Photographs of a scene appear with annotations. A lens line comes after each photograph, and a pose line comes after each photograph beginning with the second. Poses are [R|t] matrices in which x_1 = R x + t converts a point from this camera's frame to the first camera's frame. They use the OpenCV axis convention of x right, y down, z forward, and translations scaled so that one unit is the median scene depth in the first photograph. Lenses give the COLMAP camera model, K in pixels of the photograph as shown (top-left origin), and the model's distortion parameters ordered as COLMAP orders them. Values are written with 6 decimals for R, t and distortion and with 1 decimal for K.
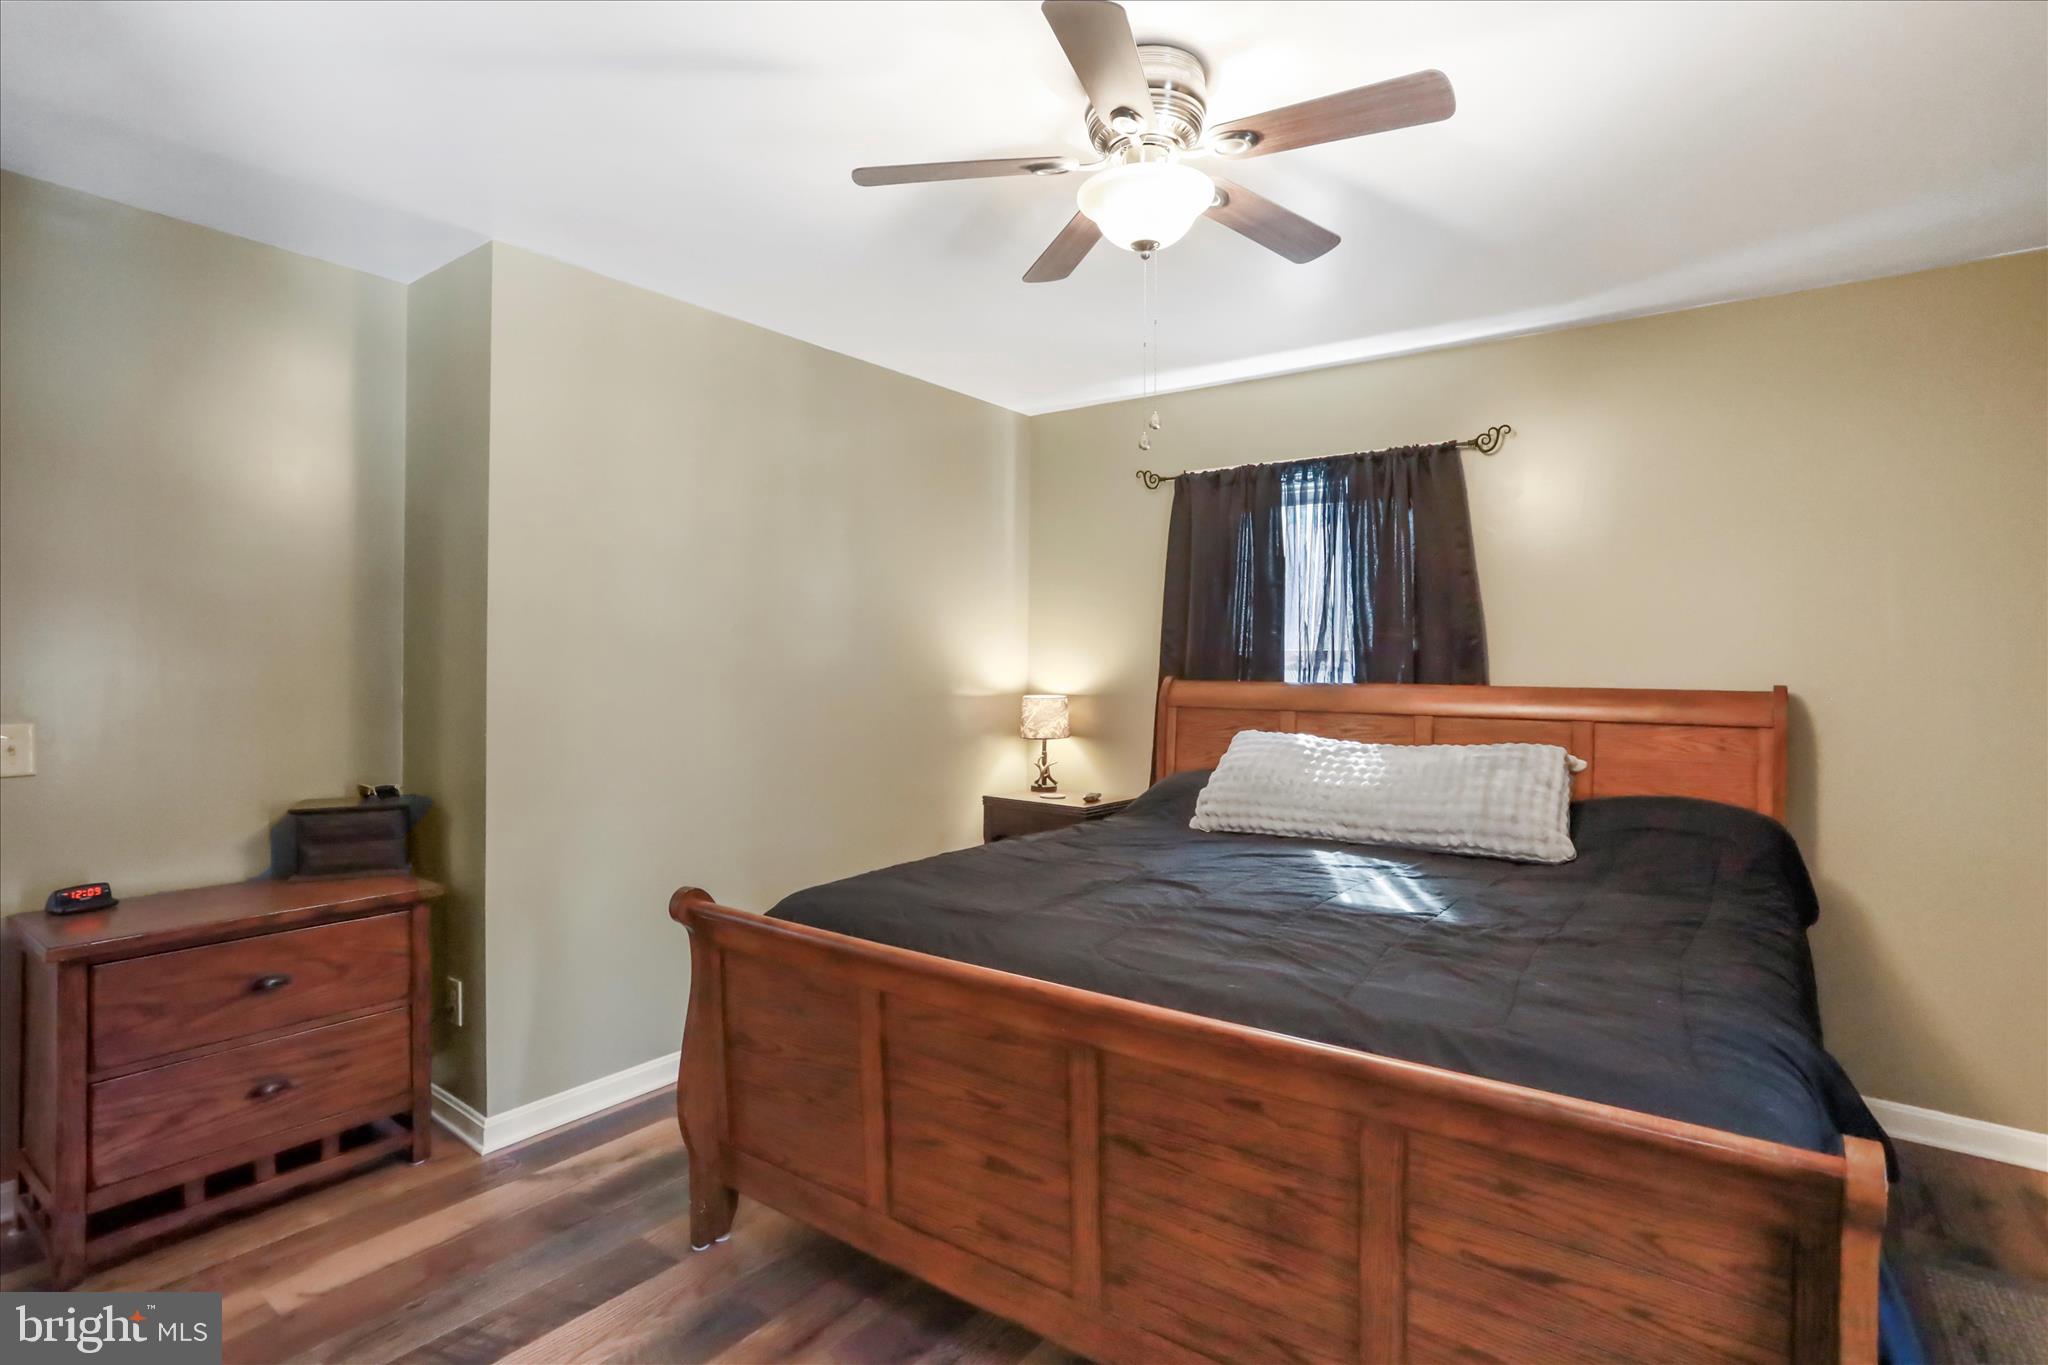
lens RADIAL K [[985.9, 0, 1029.7], [0, 985.9, 678.0], [0, 0, 1]] dist [-0.006101, 0.001795]
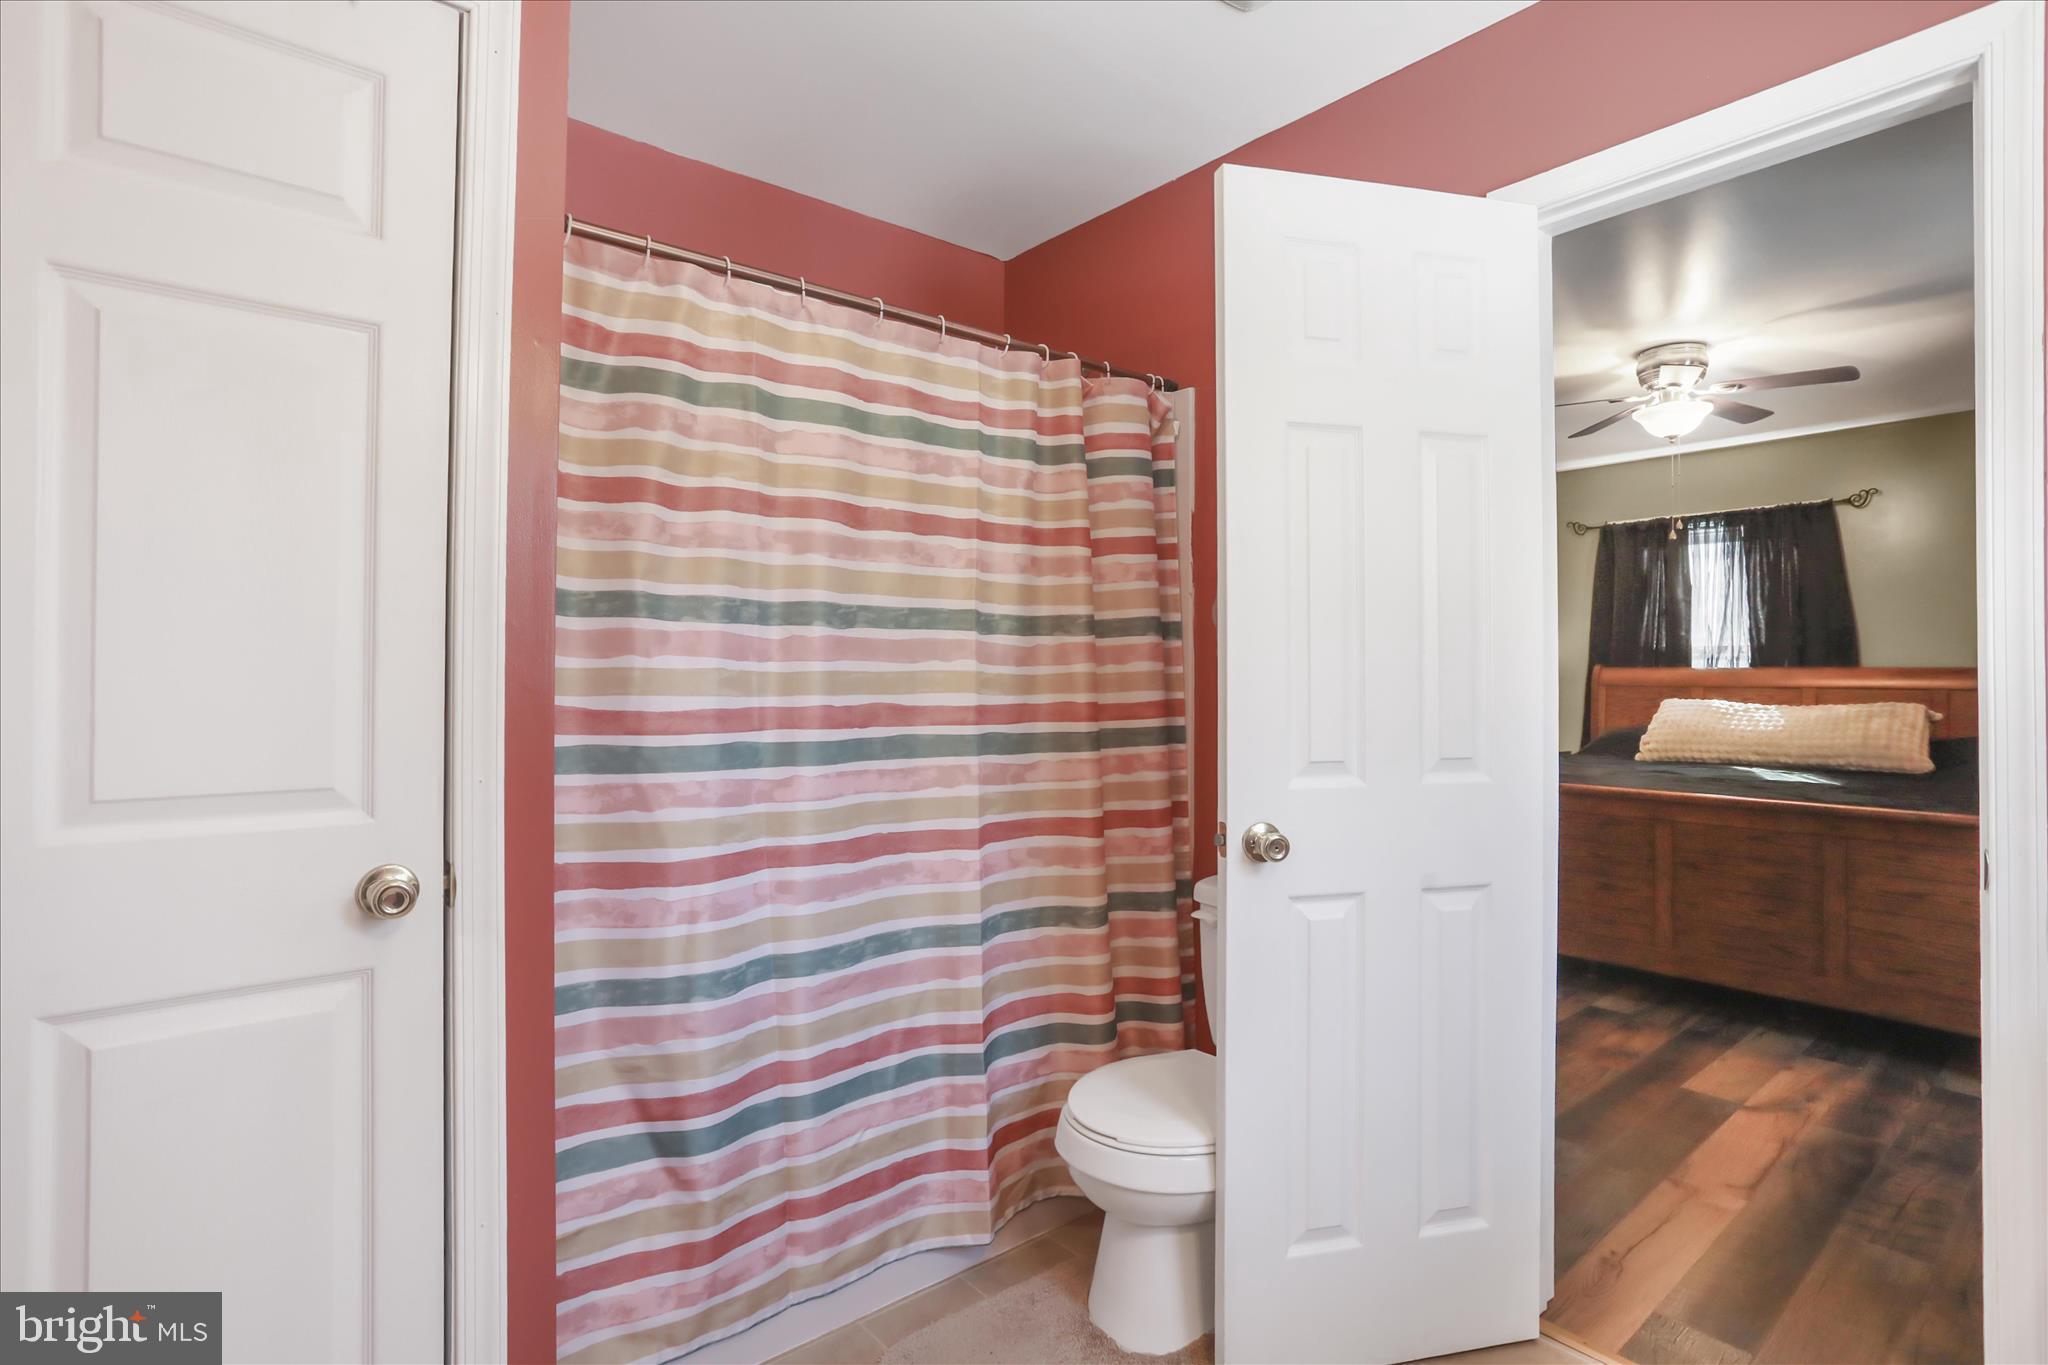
lens RADIAL K [[985.9, 0, 1016.8], [0, 985.9, 679.7], [0, 0, 1]] dist [-0.006101, 0.001795]
pose [[0.969625, -0.007446, -0.244482, -0.396003], [0.003879, 0.999879, -0.015069, 0.045760], [0.244565, 0.013663, 0.969537, -0.723759]]
